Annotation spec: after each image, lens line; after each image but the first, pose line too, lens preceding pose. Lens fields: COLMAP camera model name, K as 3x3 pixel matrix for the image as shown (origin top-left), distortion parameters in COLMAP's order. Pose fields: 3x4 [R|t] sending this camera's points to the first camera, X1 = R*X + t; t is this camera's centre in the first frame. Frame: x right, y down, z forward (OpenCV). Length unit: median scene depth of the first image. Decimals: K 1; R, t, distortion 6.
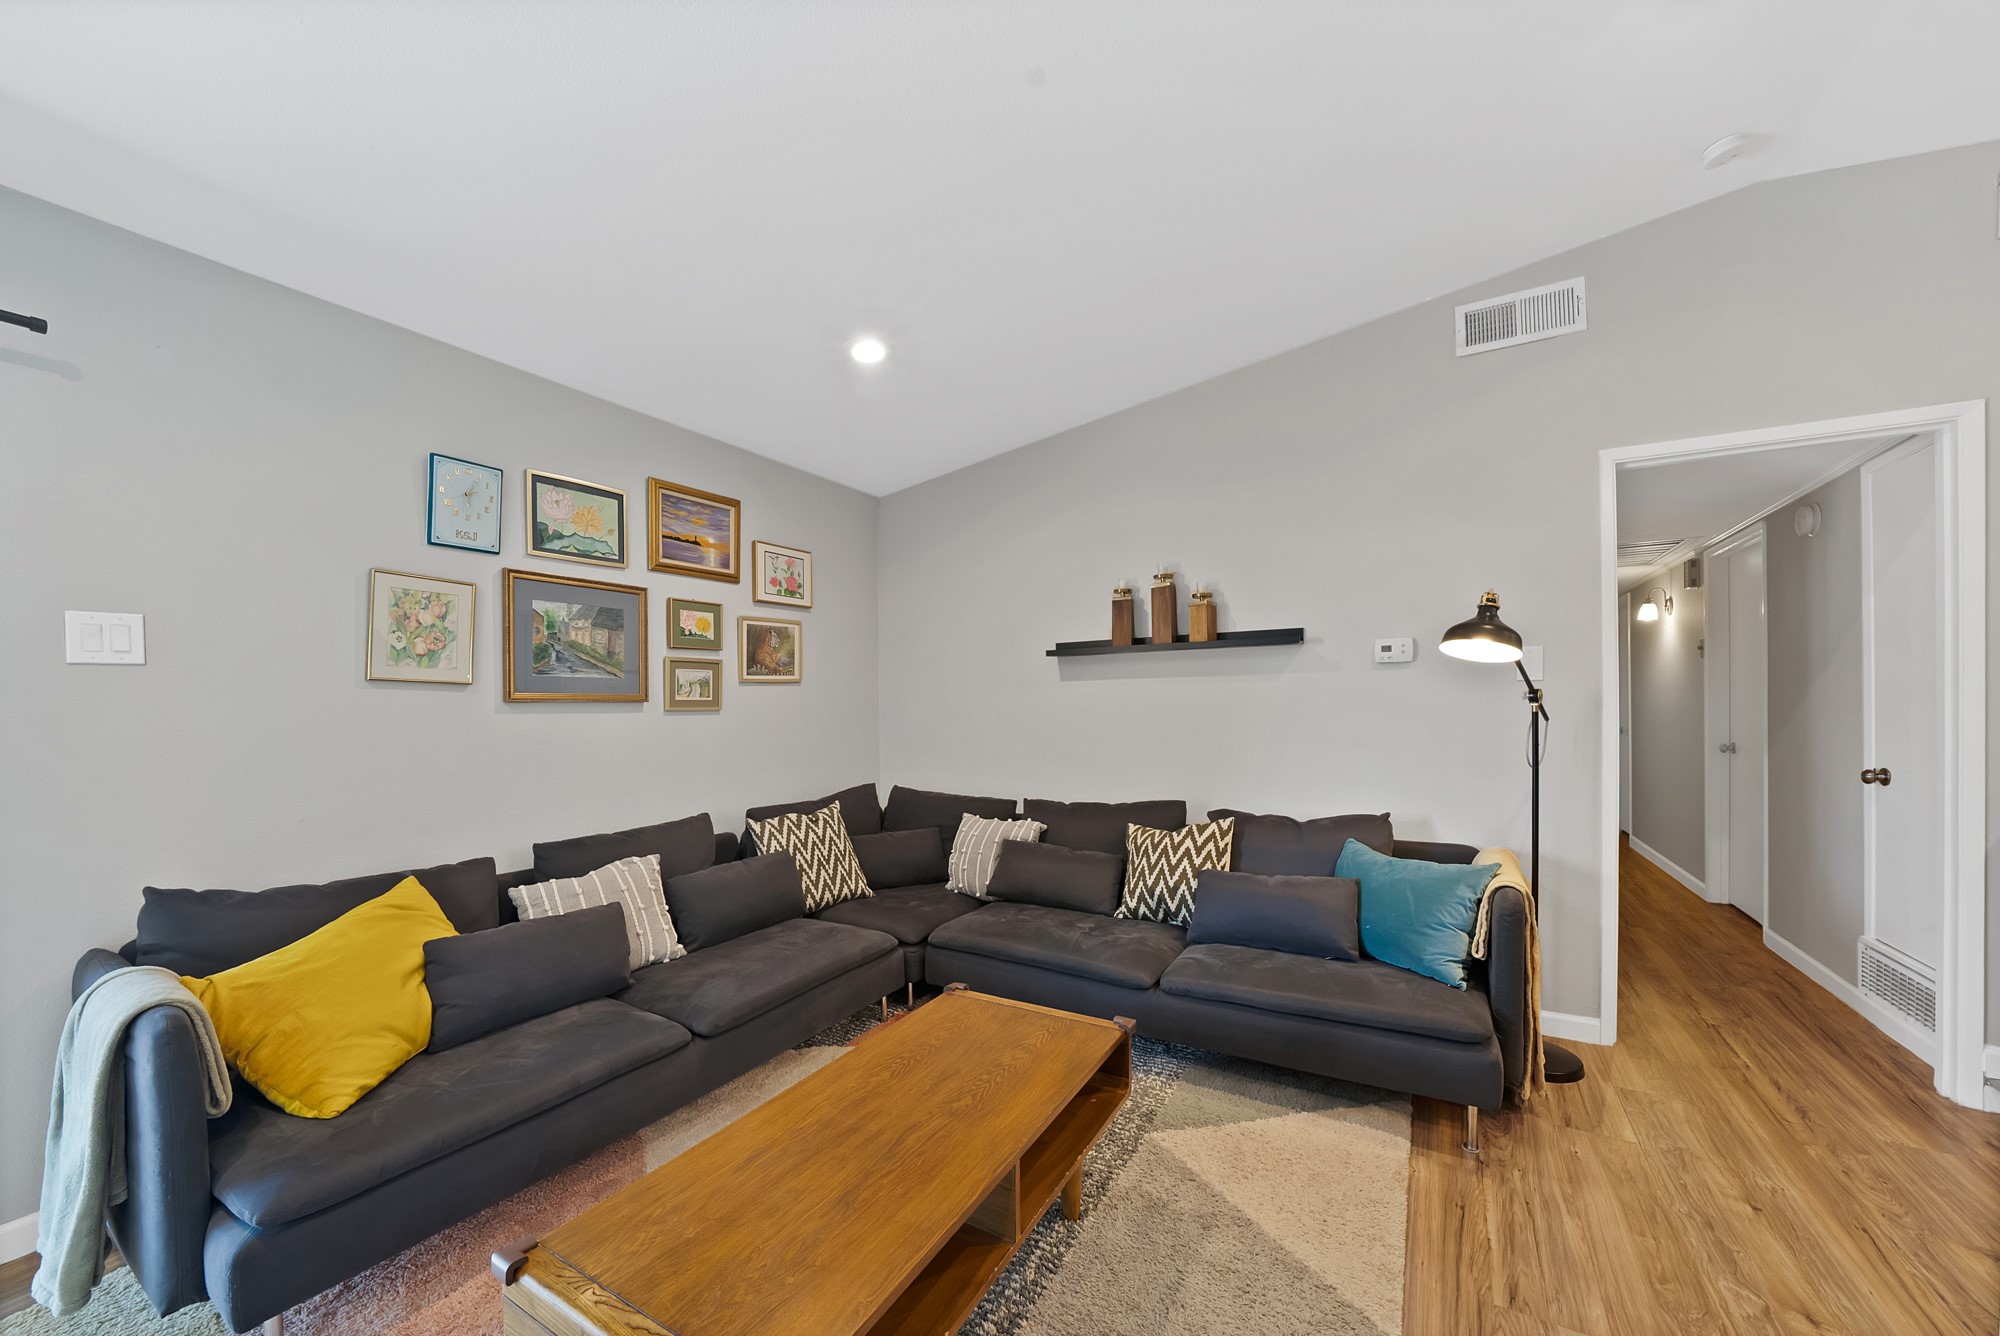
lens RADIAL K [[727.3, 0, 999.1], [0, 727.3, 706.8], [0, 0, 1]] dist [-0.021137, 0.000248]
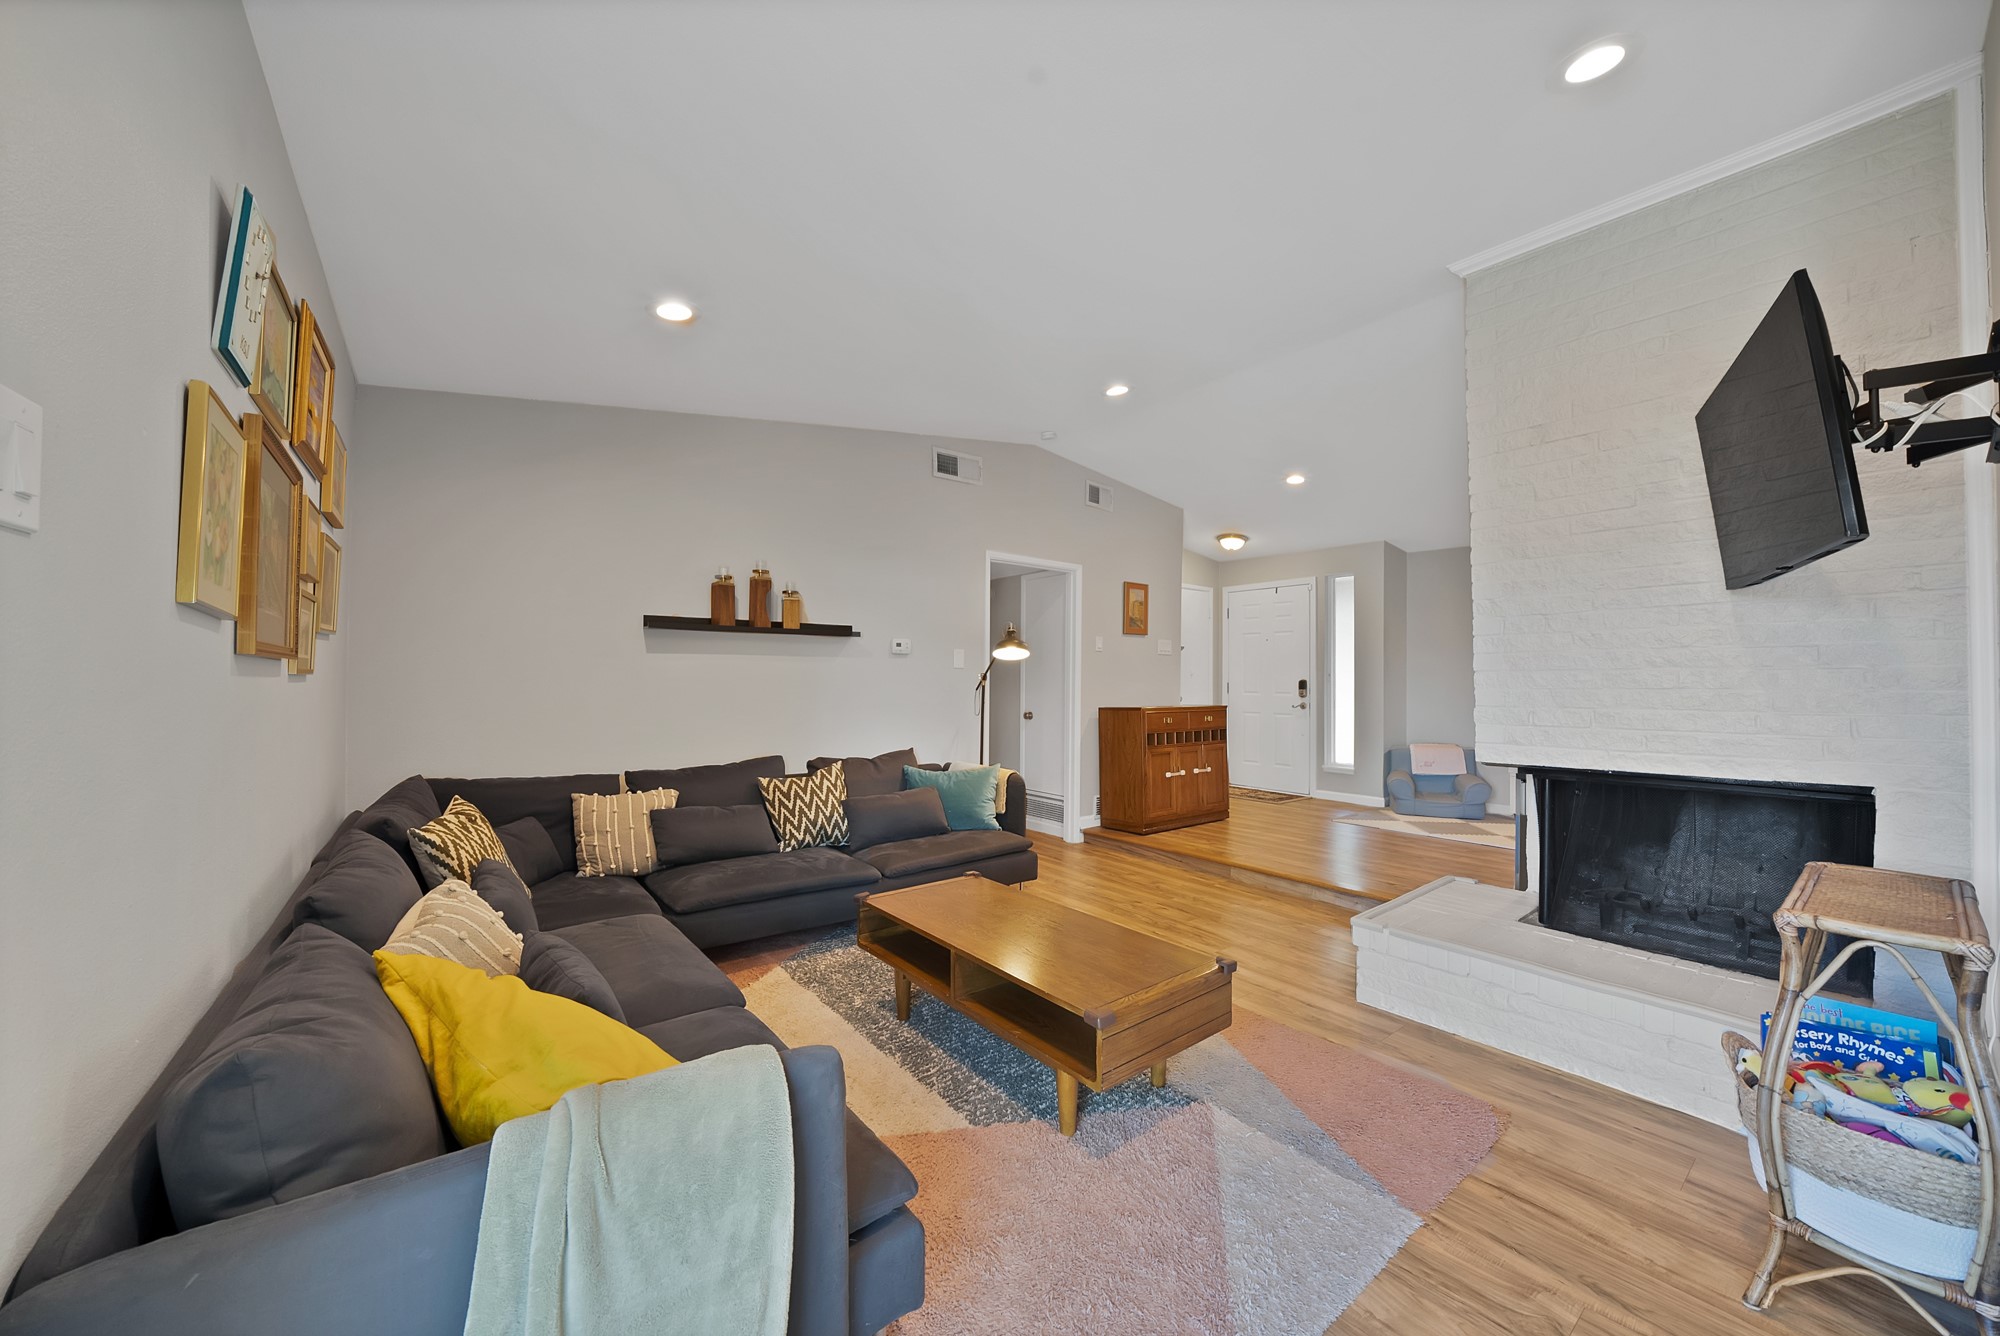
lens RADIAL K [[724.7, 0, 985.3], [0, 724.7, 669.5], [0, 0, 1]] dist [-0.022147, 0.000020]
pose [[0.376119, 0.027586, 0.926161, -0.854757], [-0.009583, 0.999619, -0.025882, 0.012247], [-0.926522, 0.000859, 0.376240, 0.232347]]
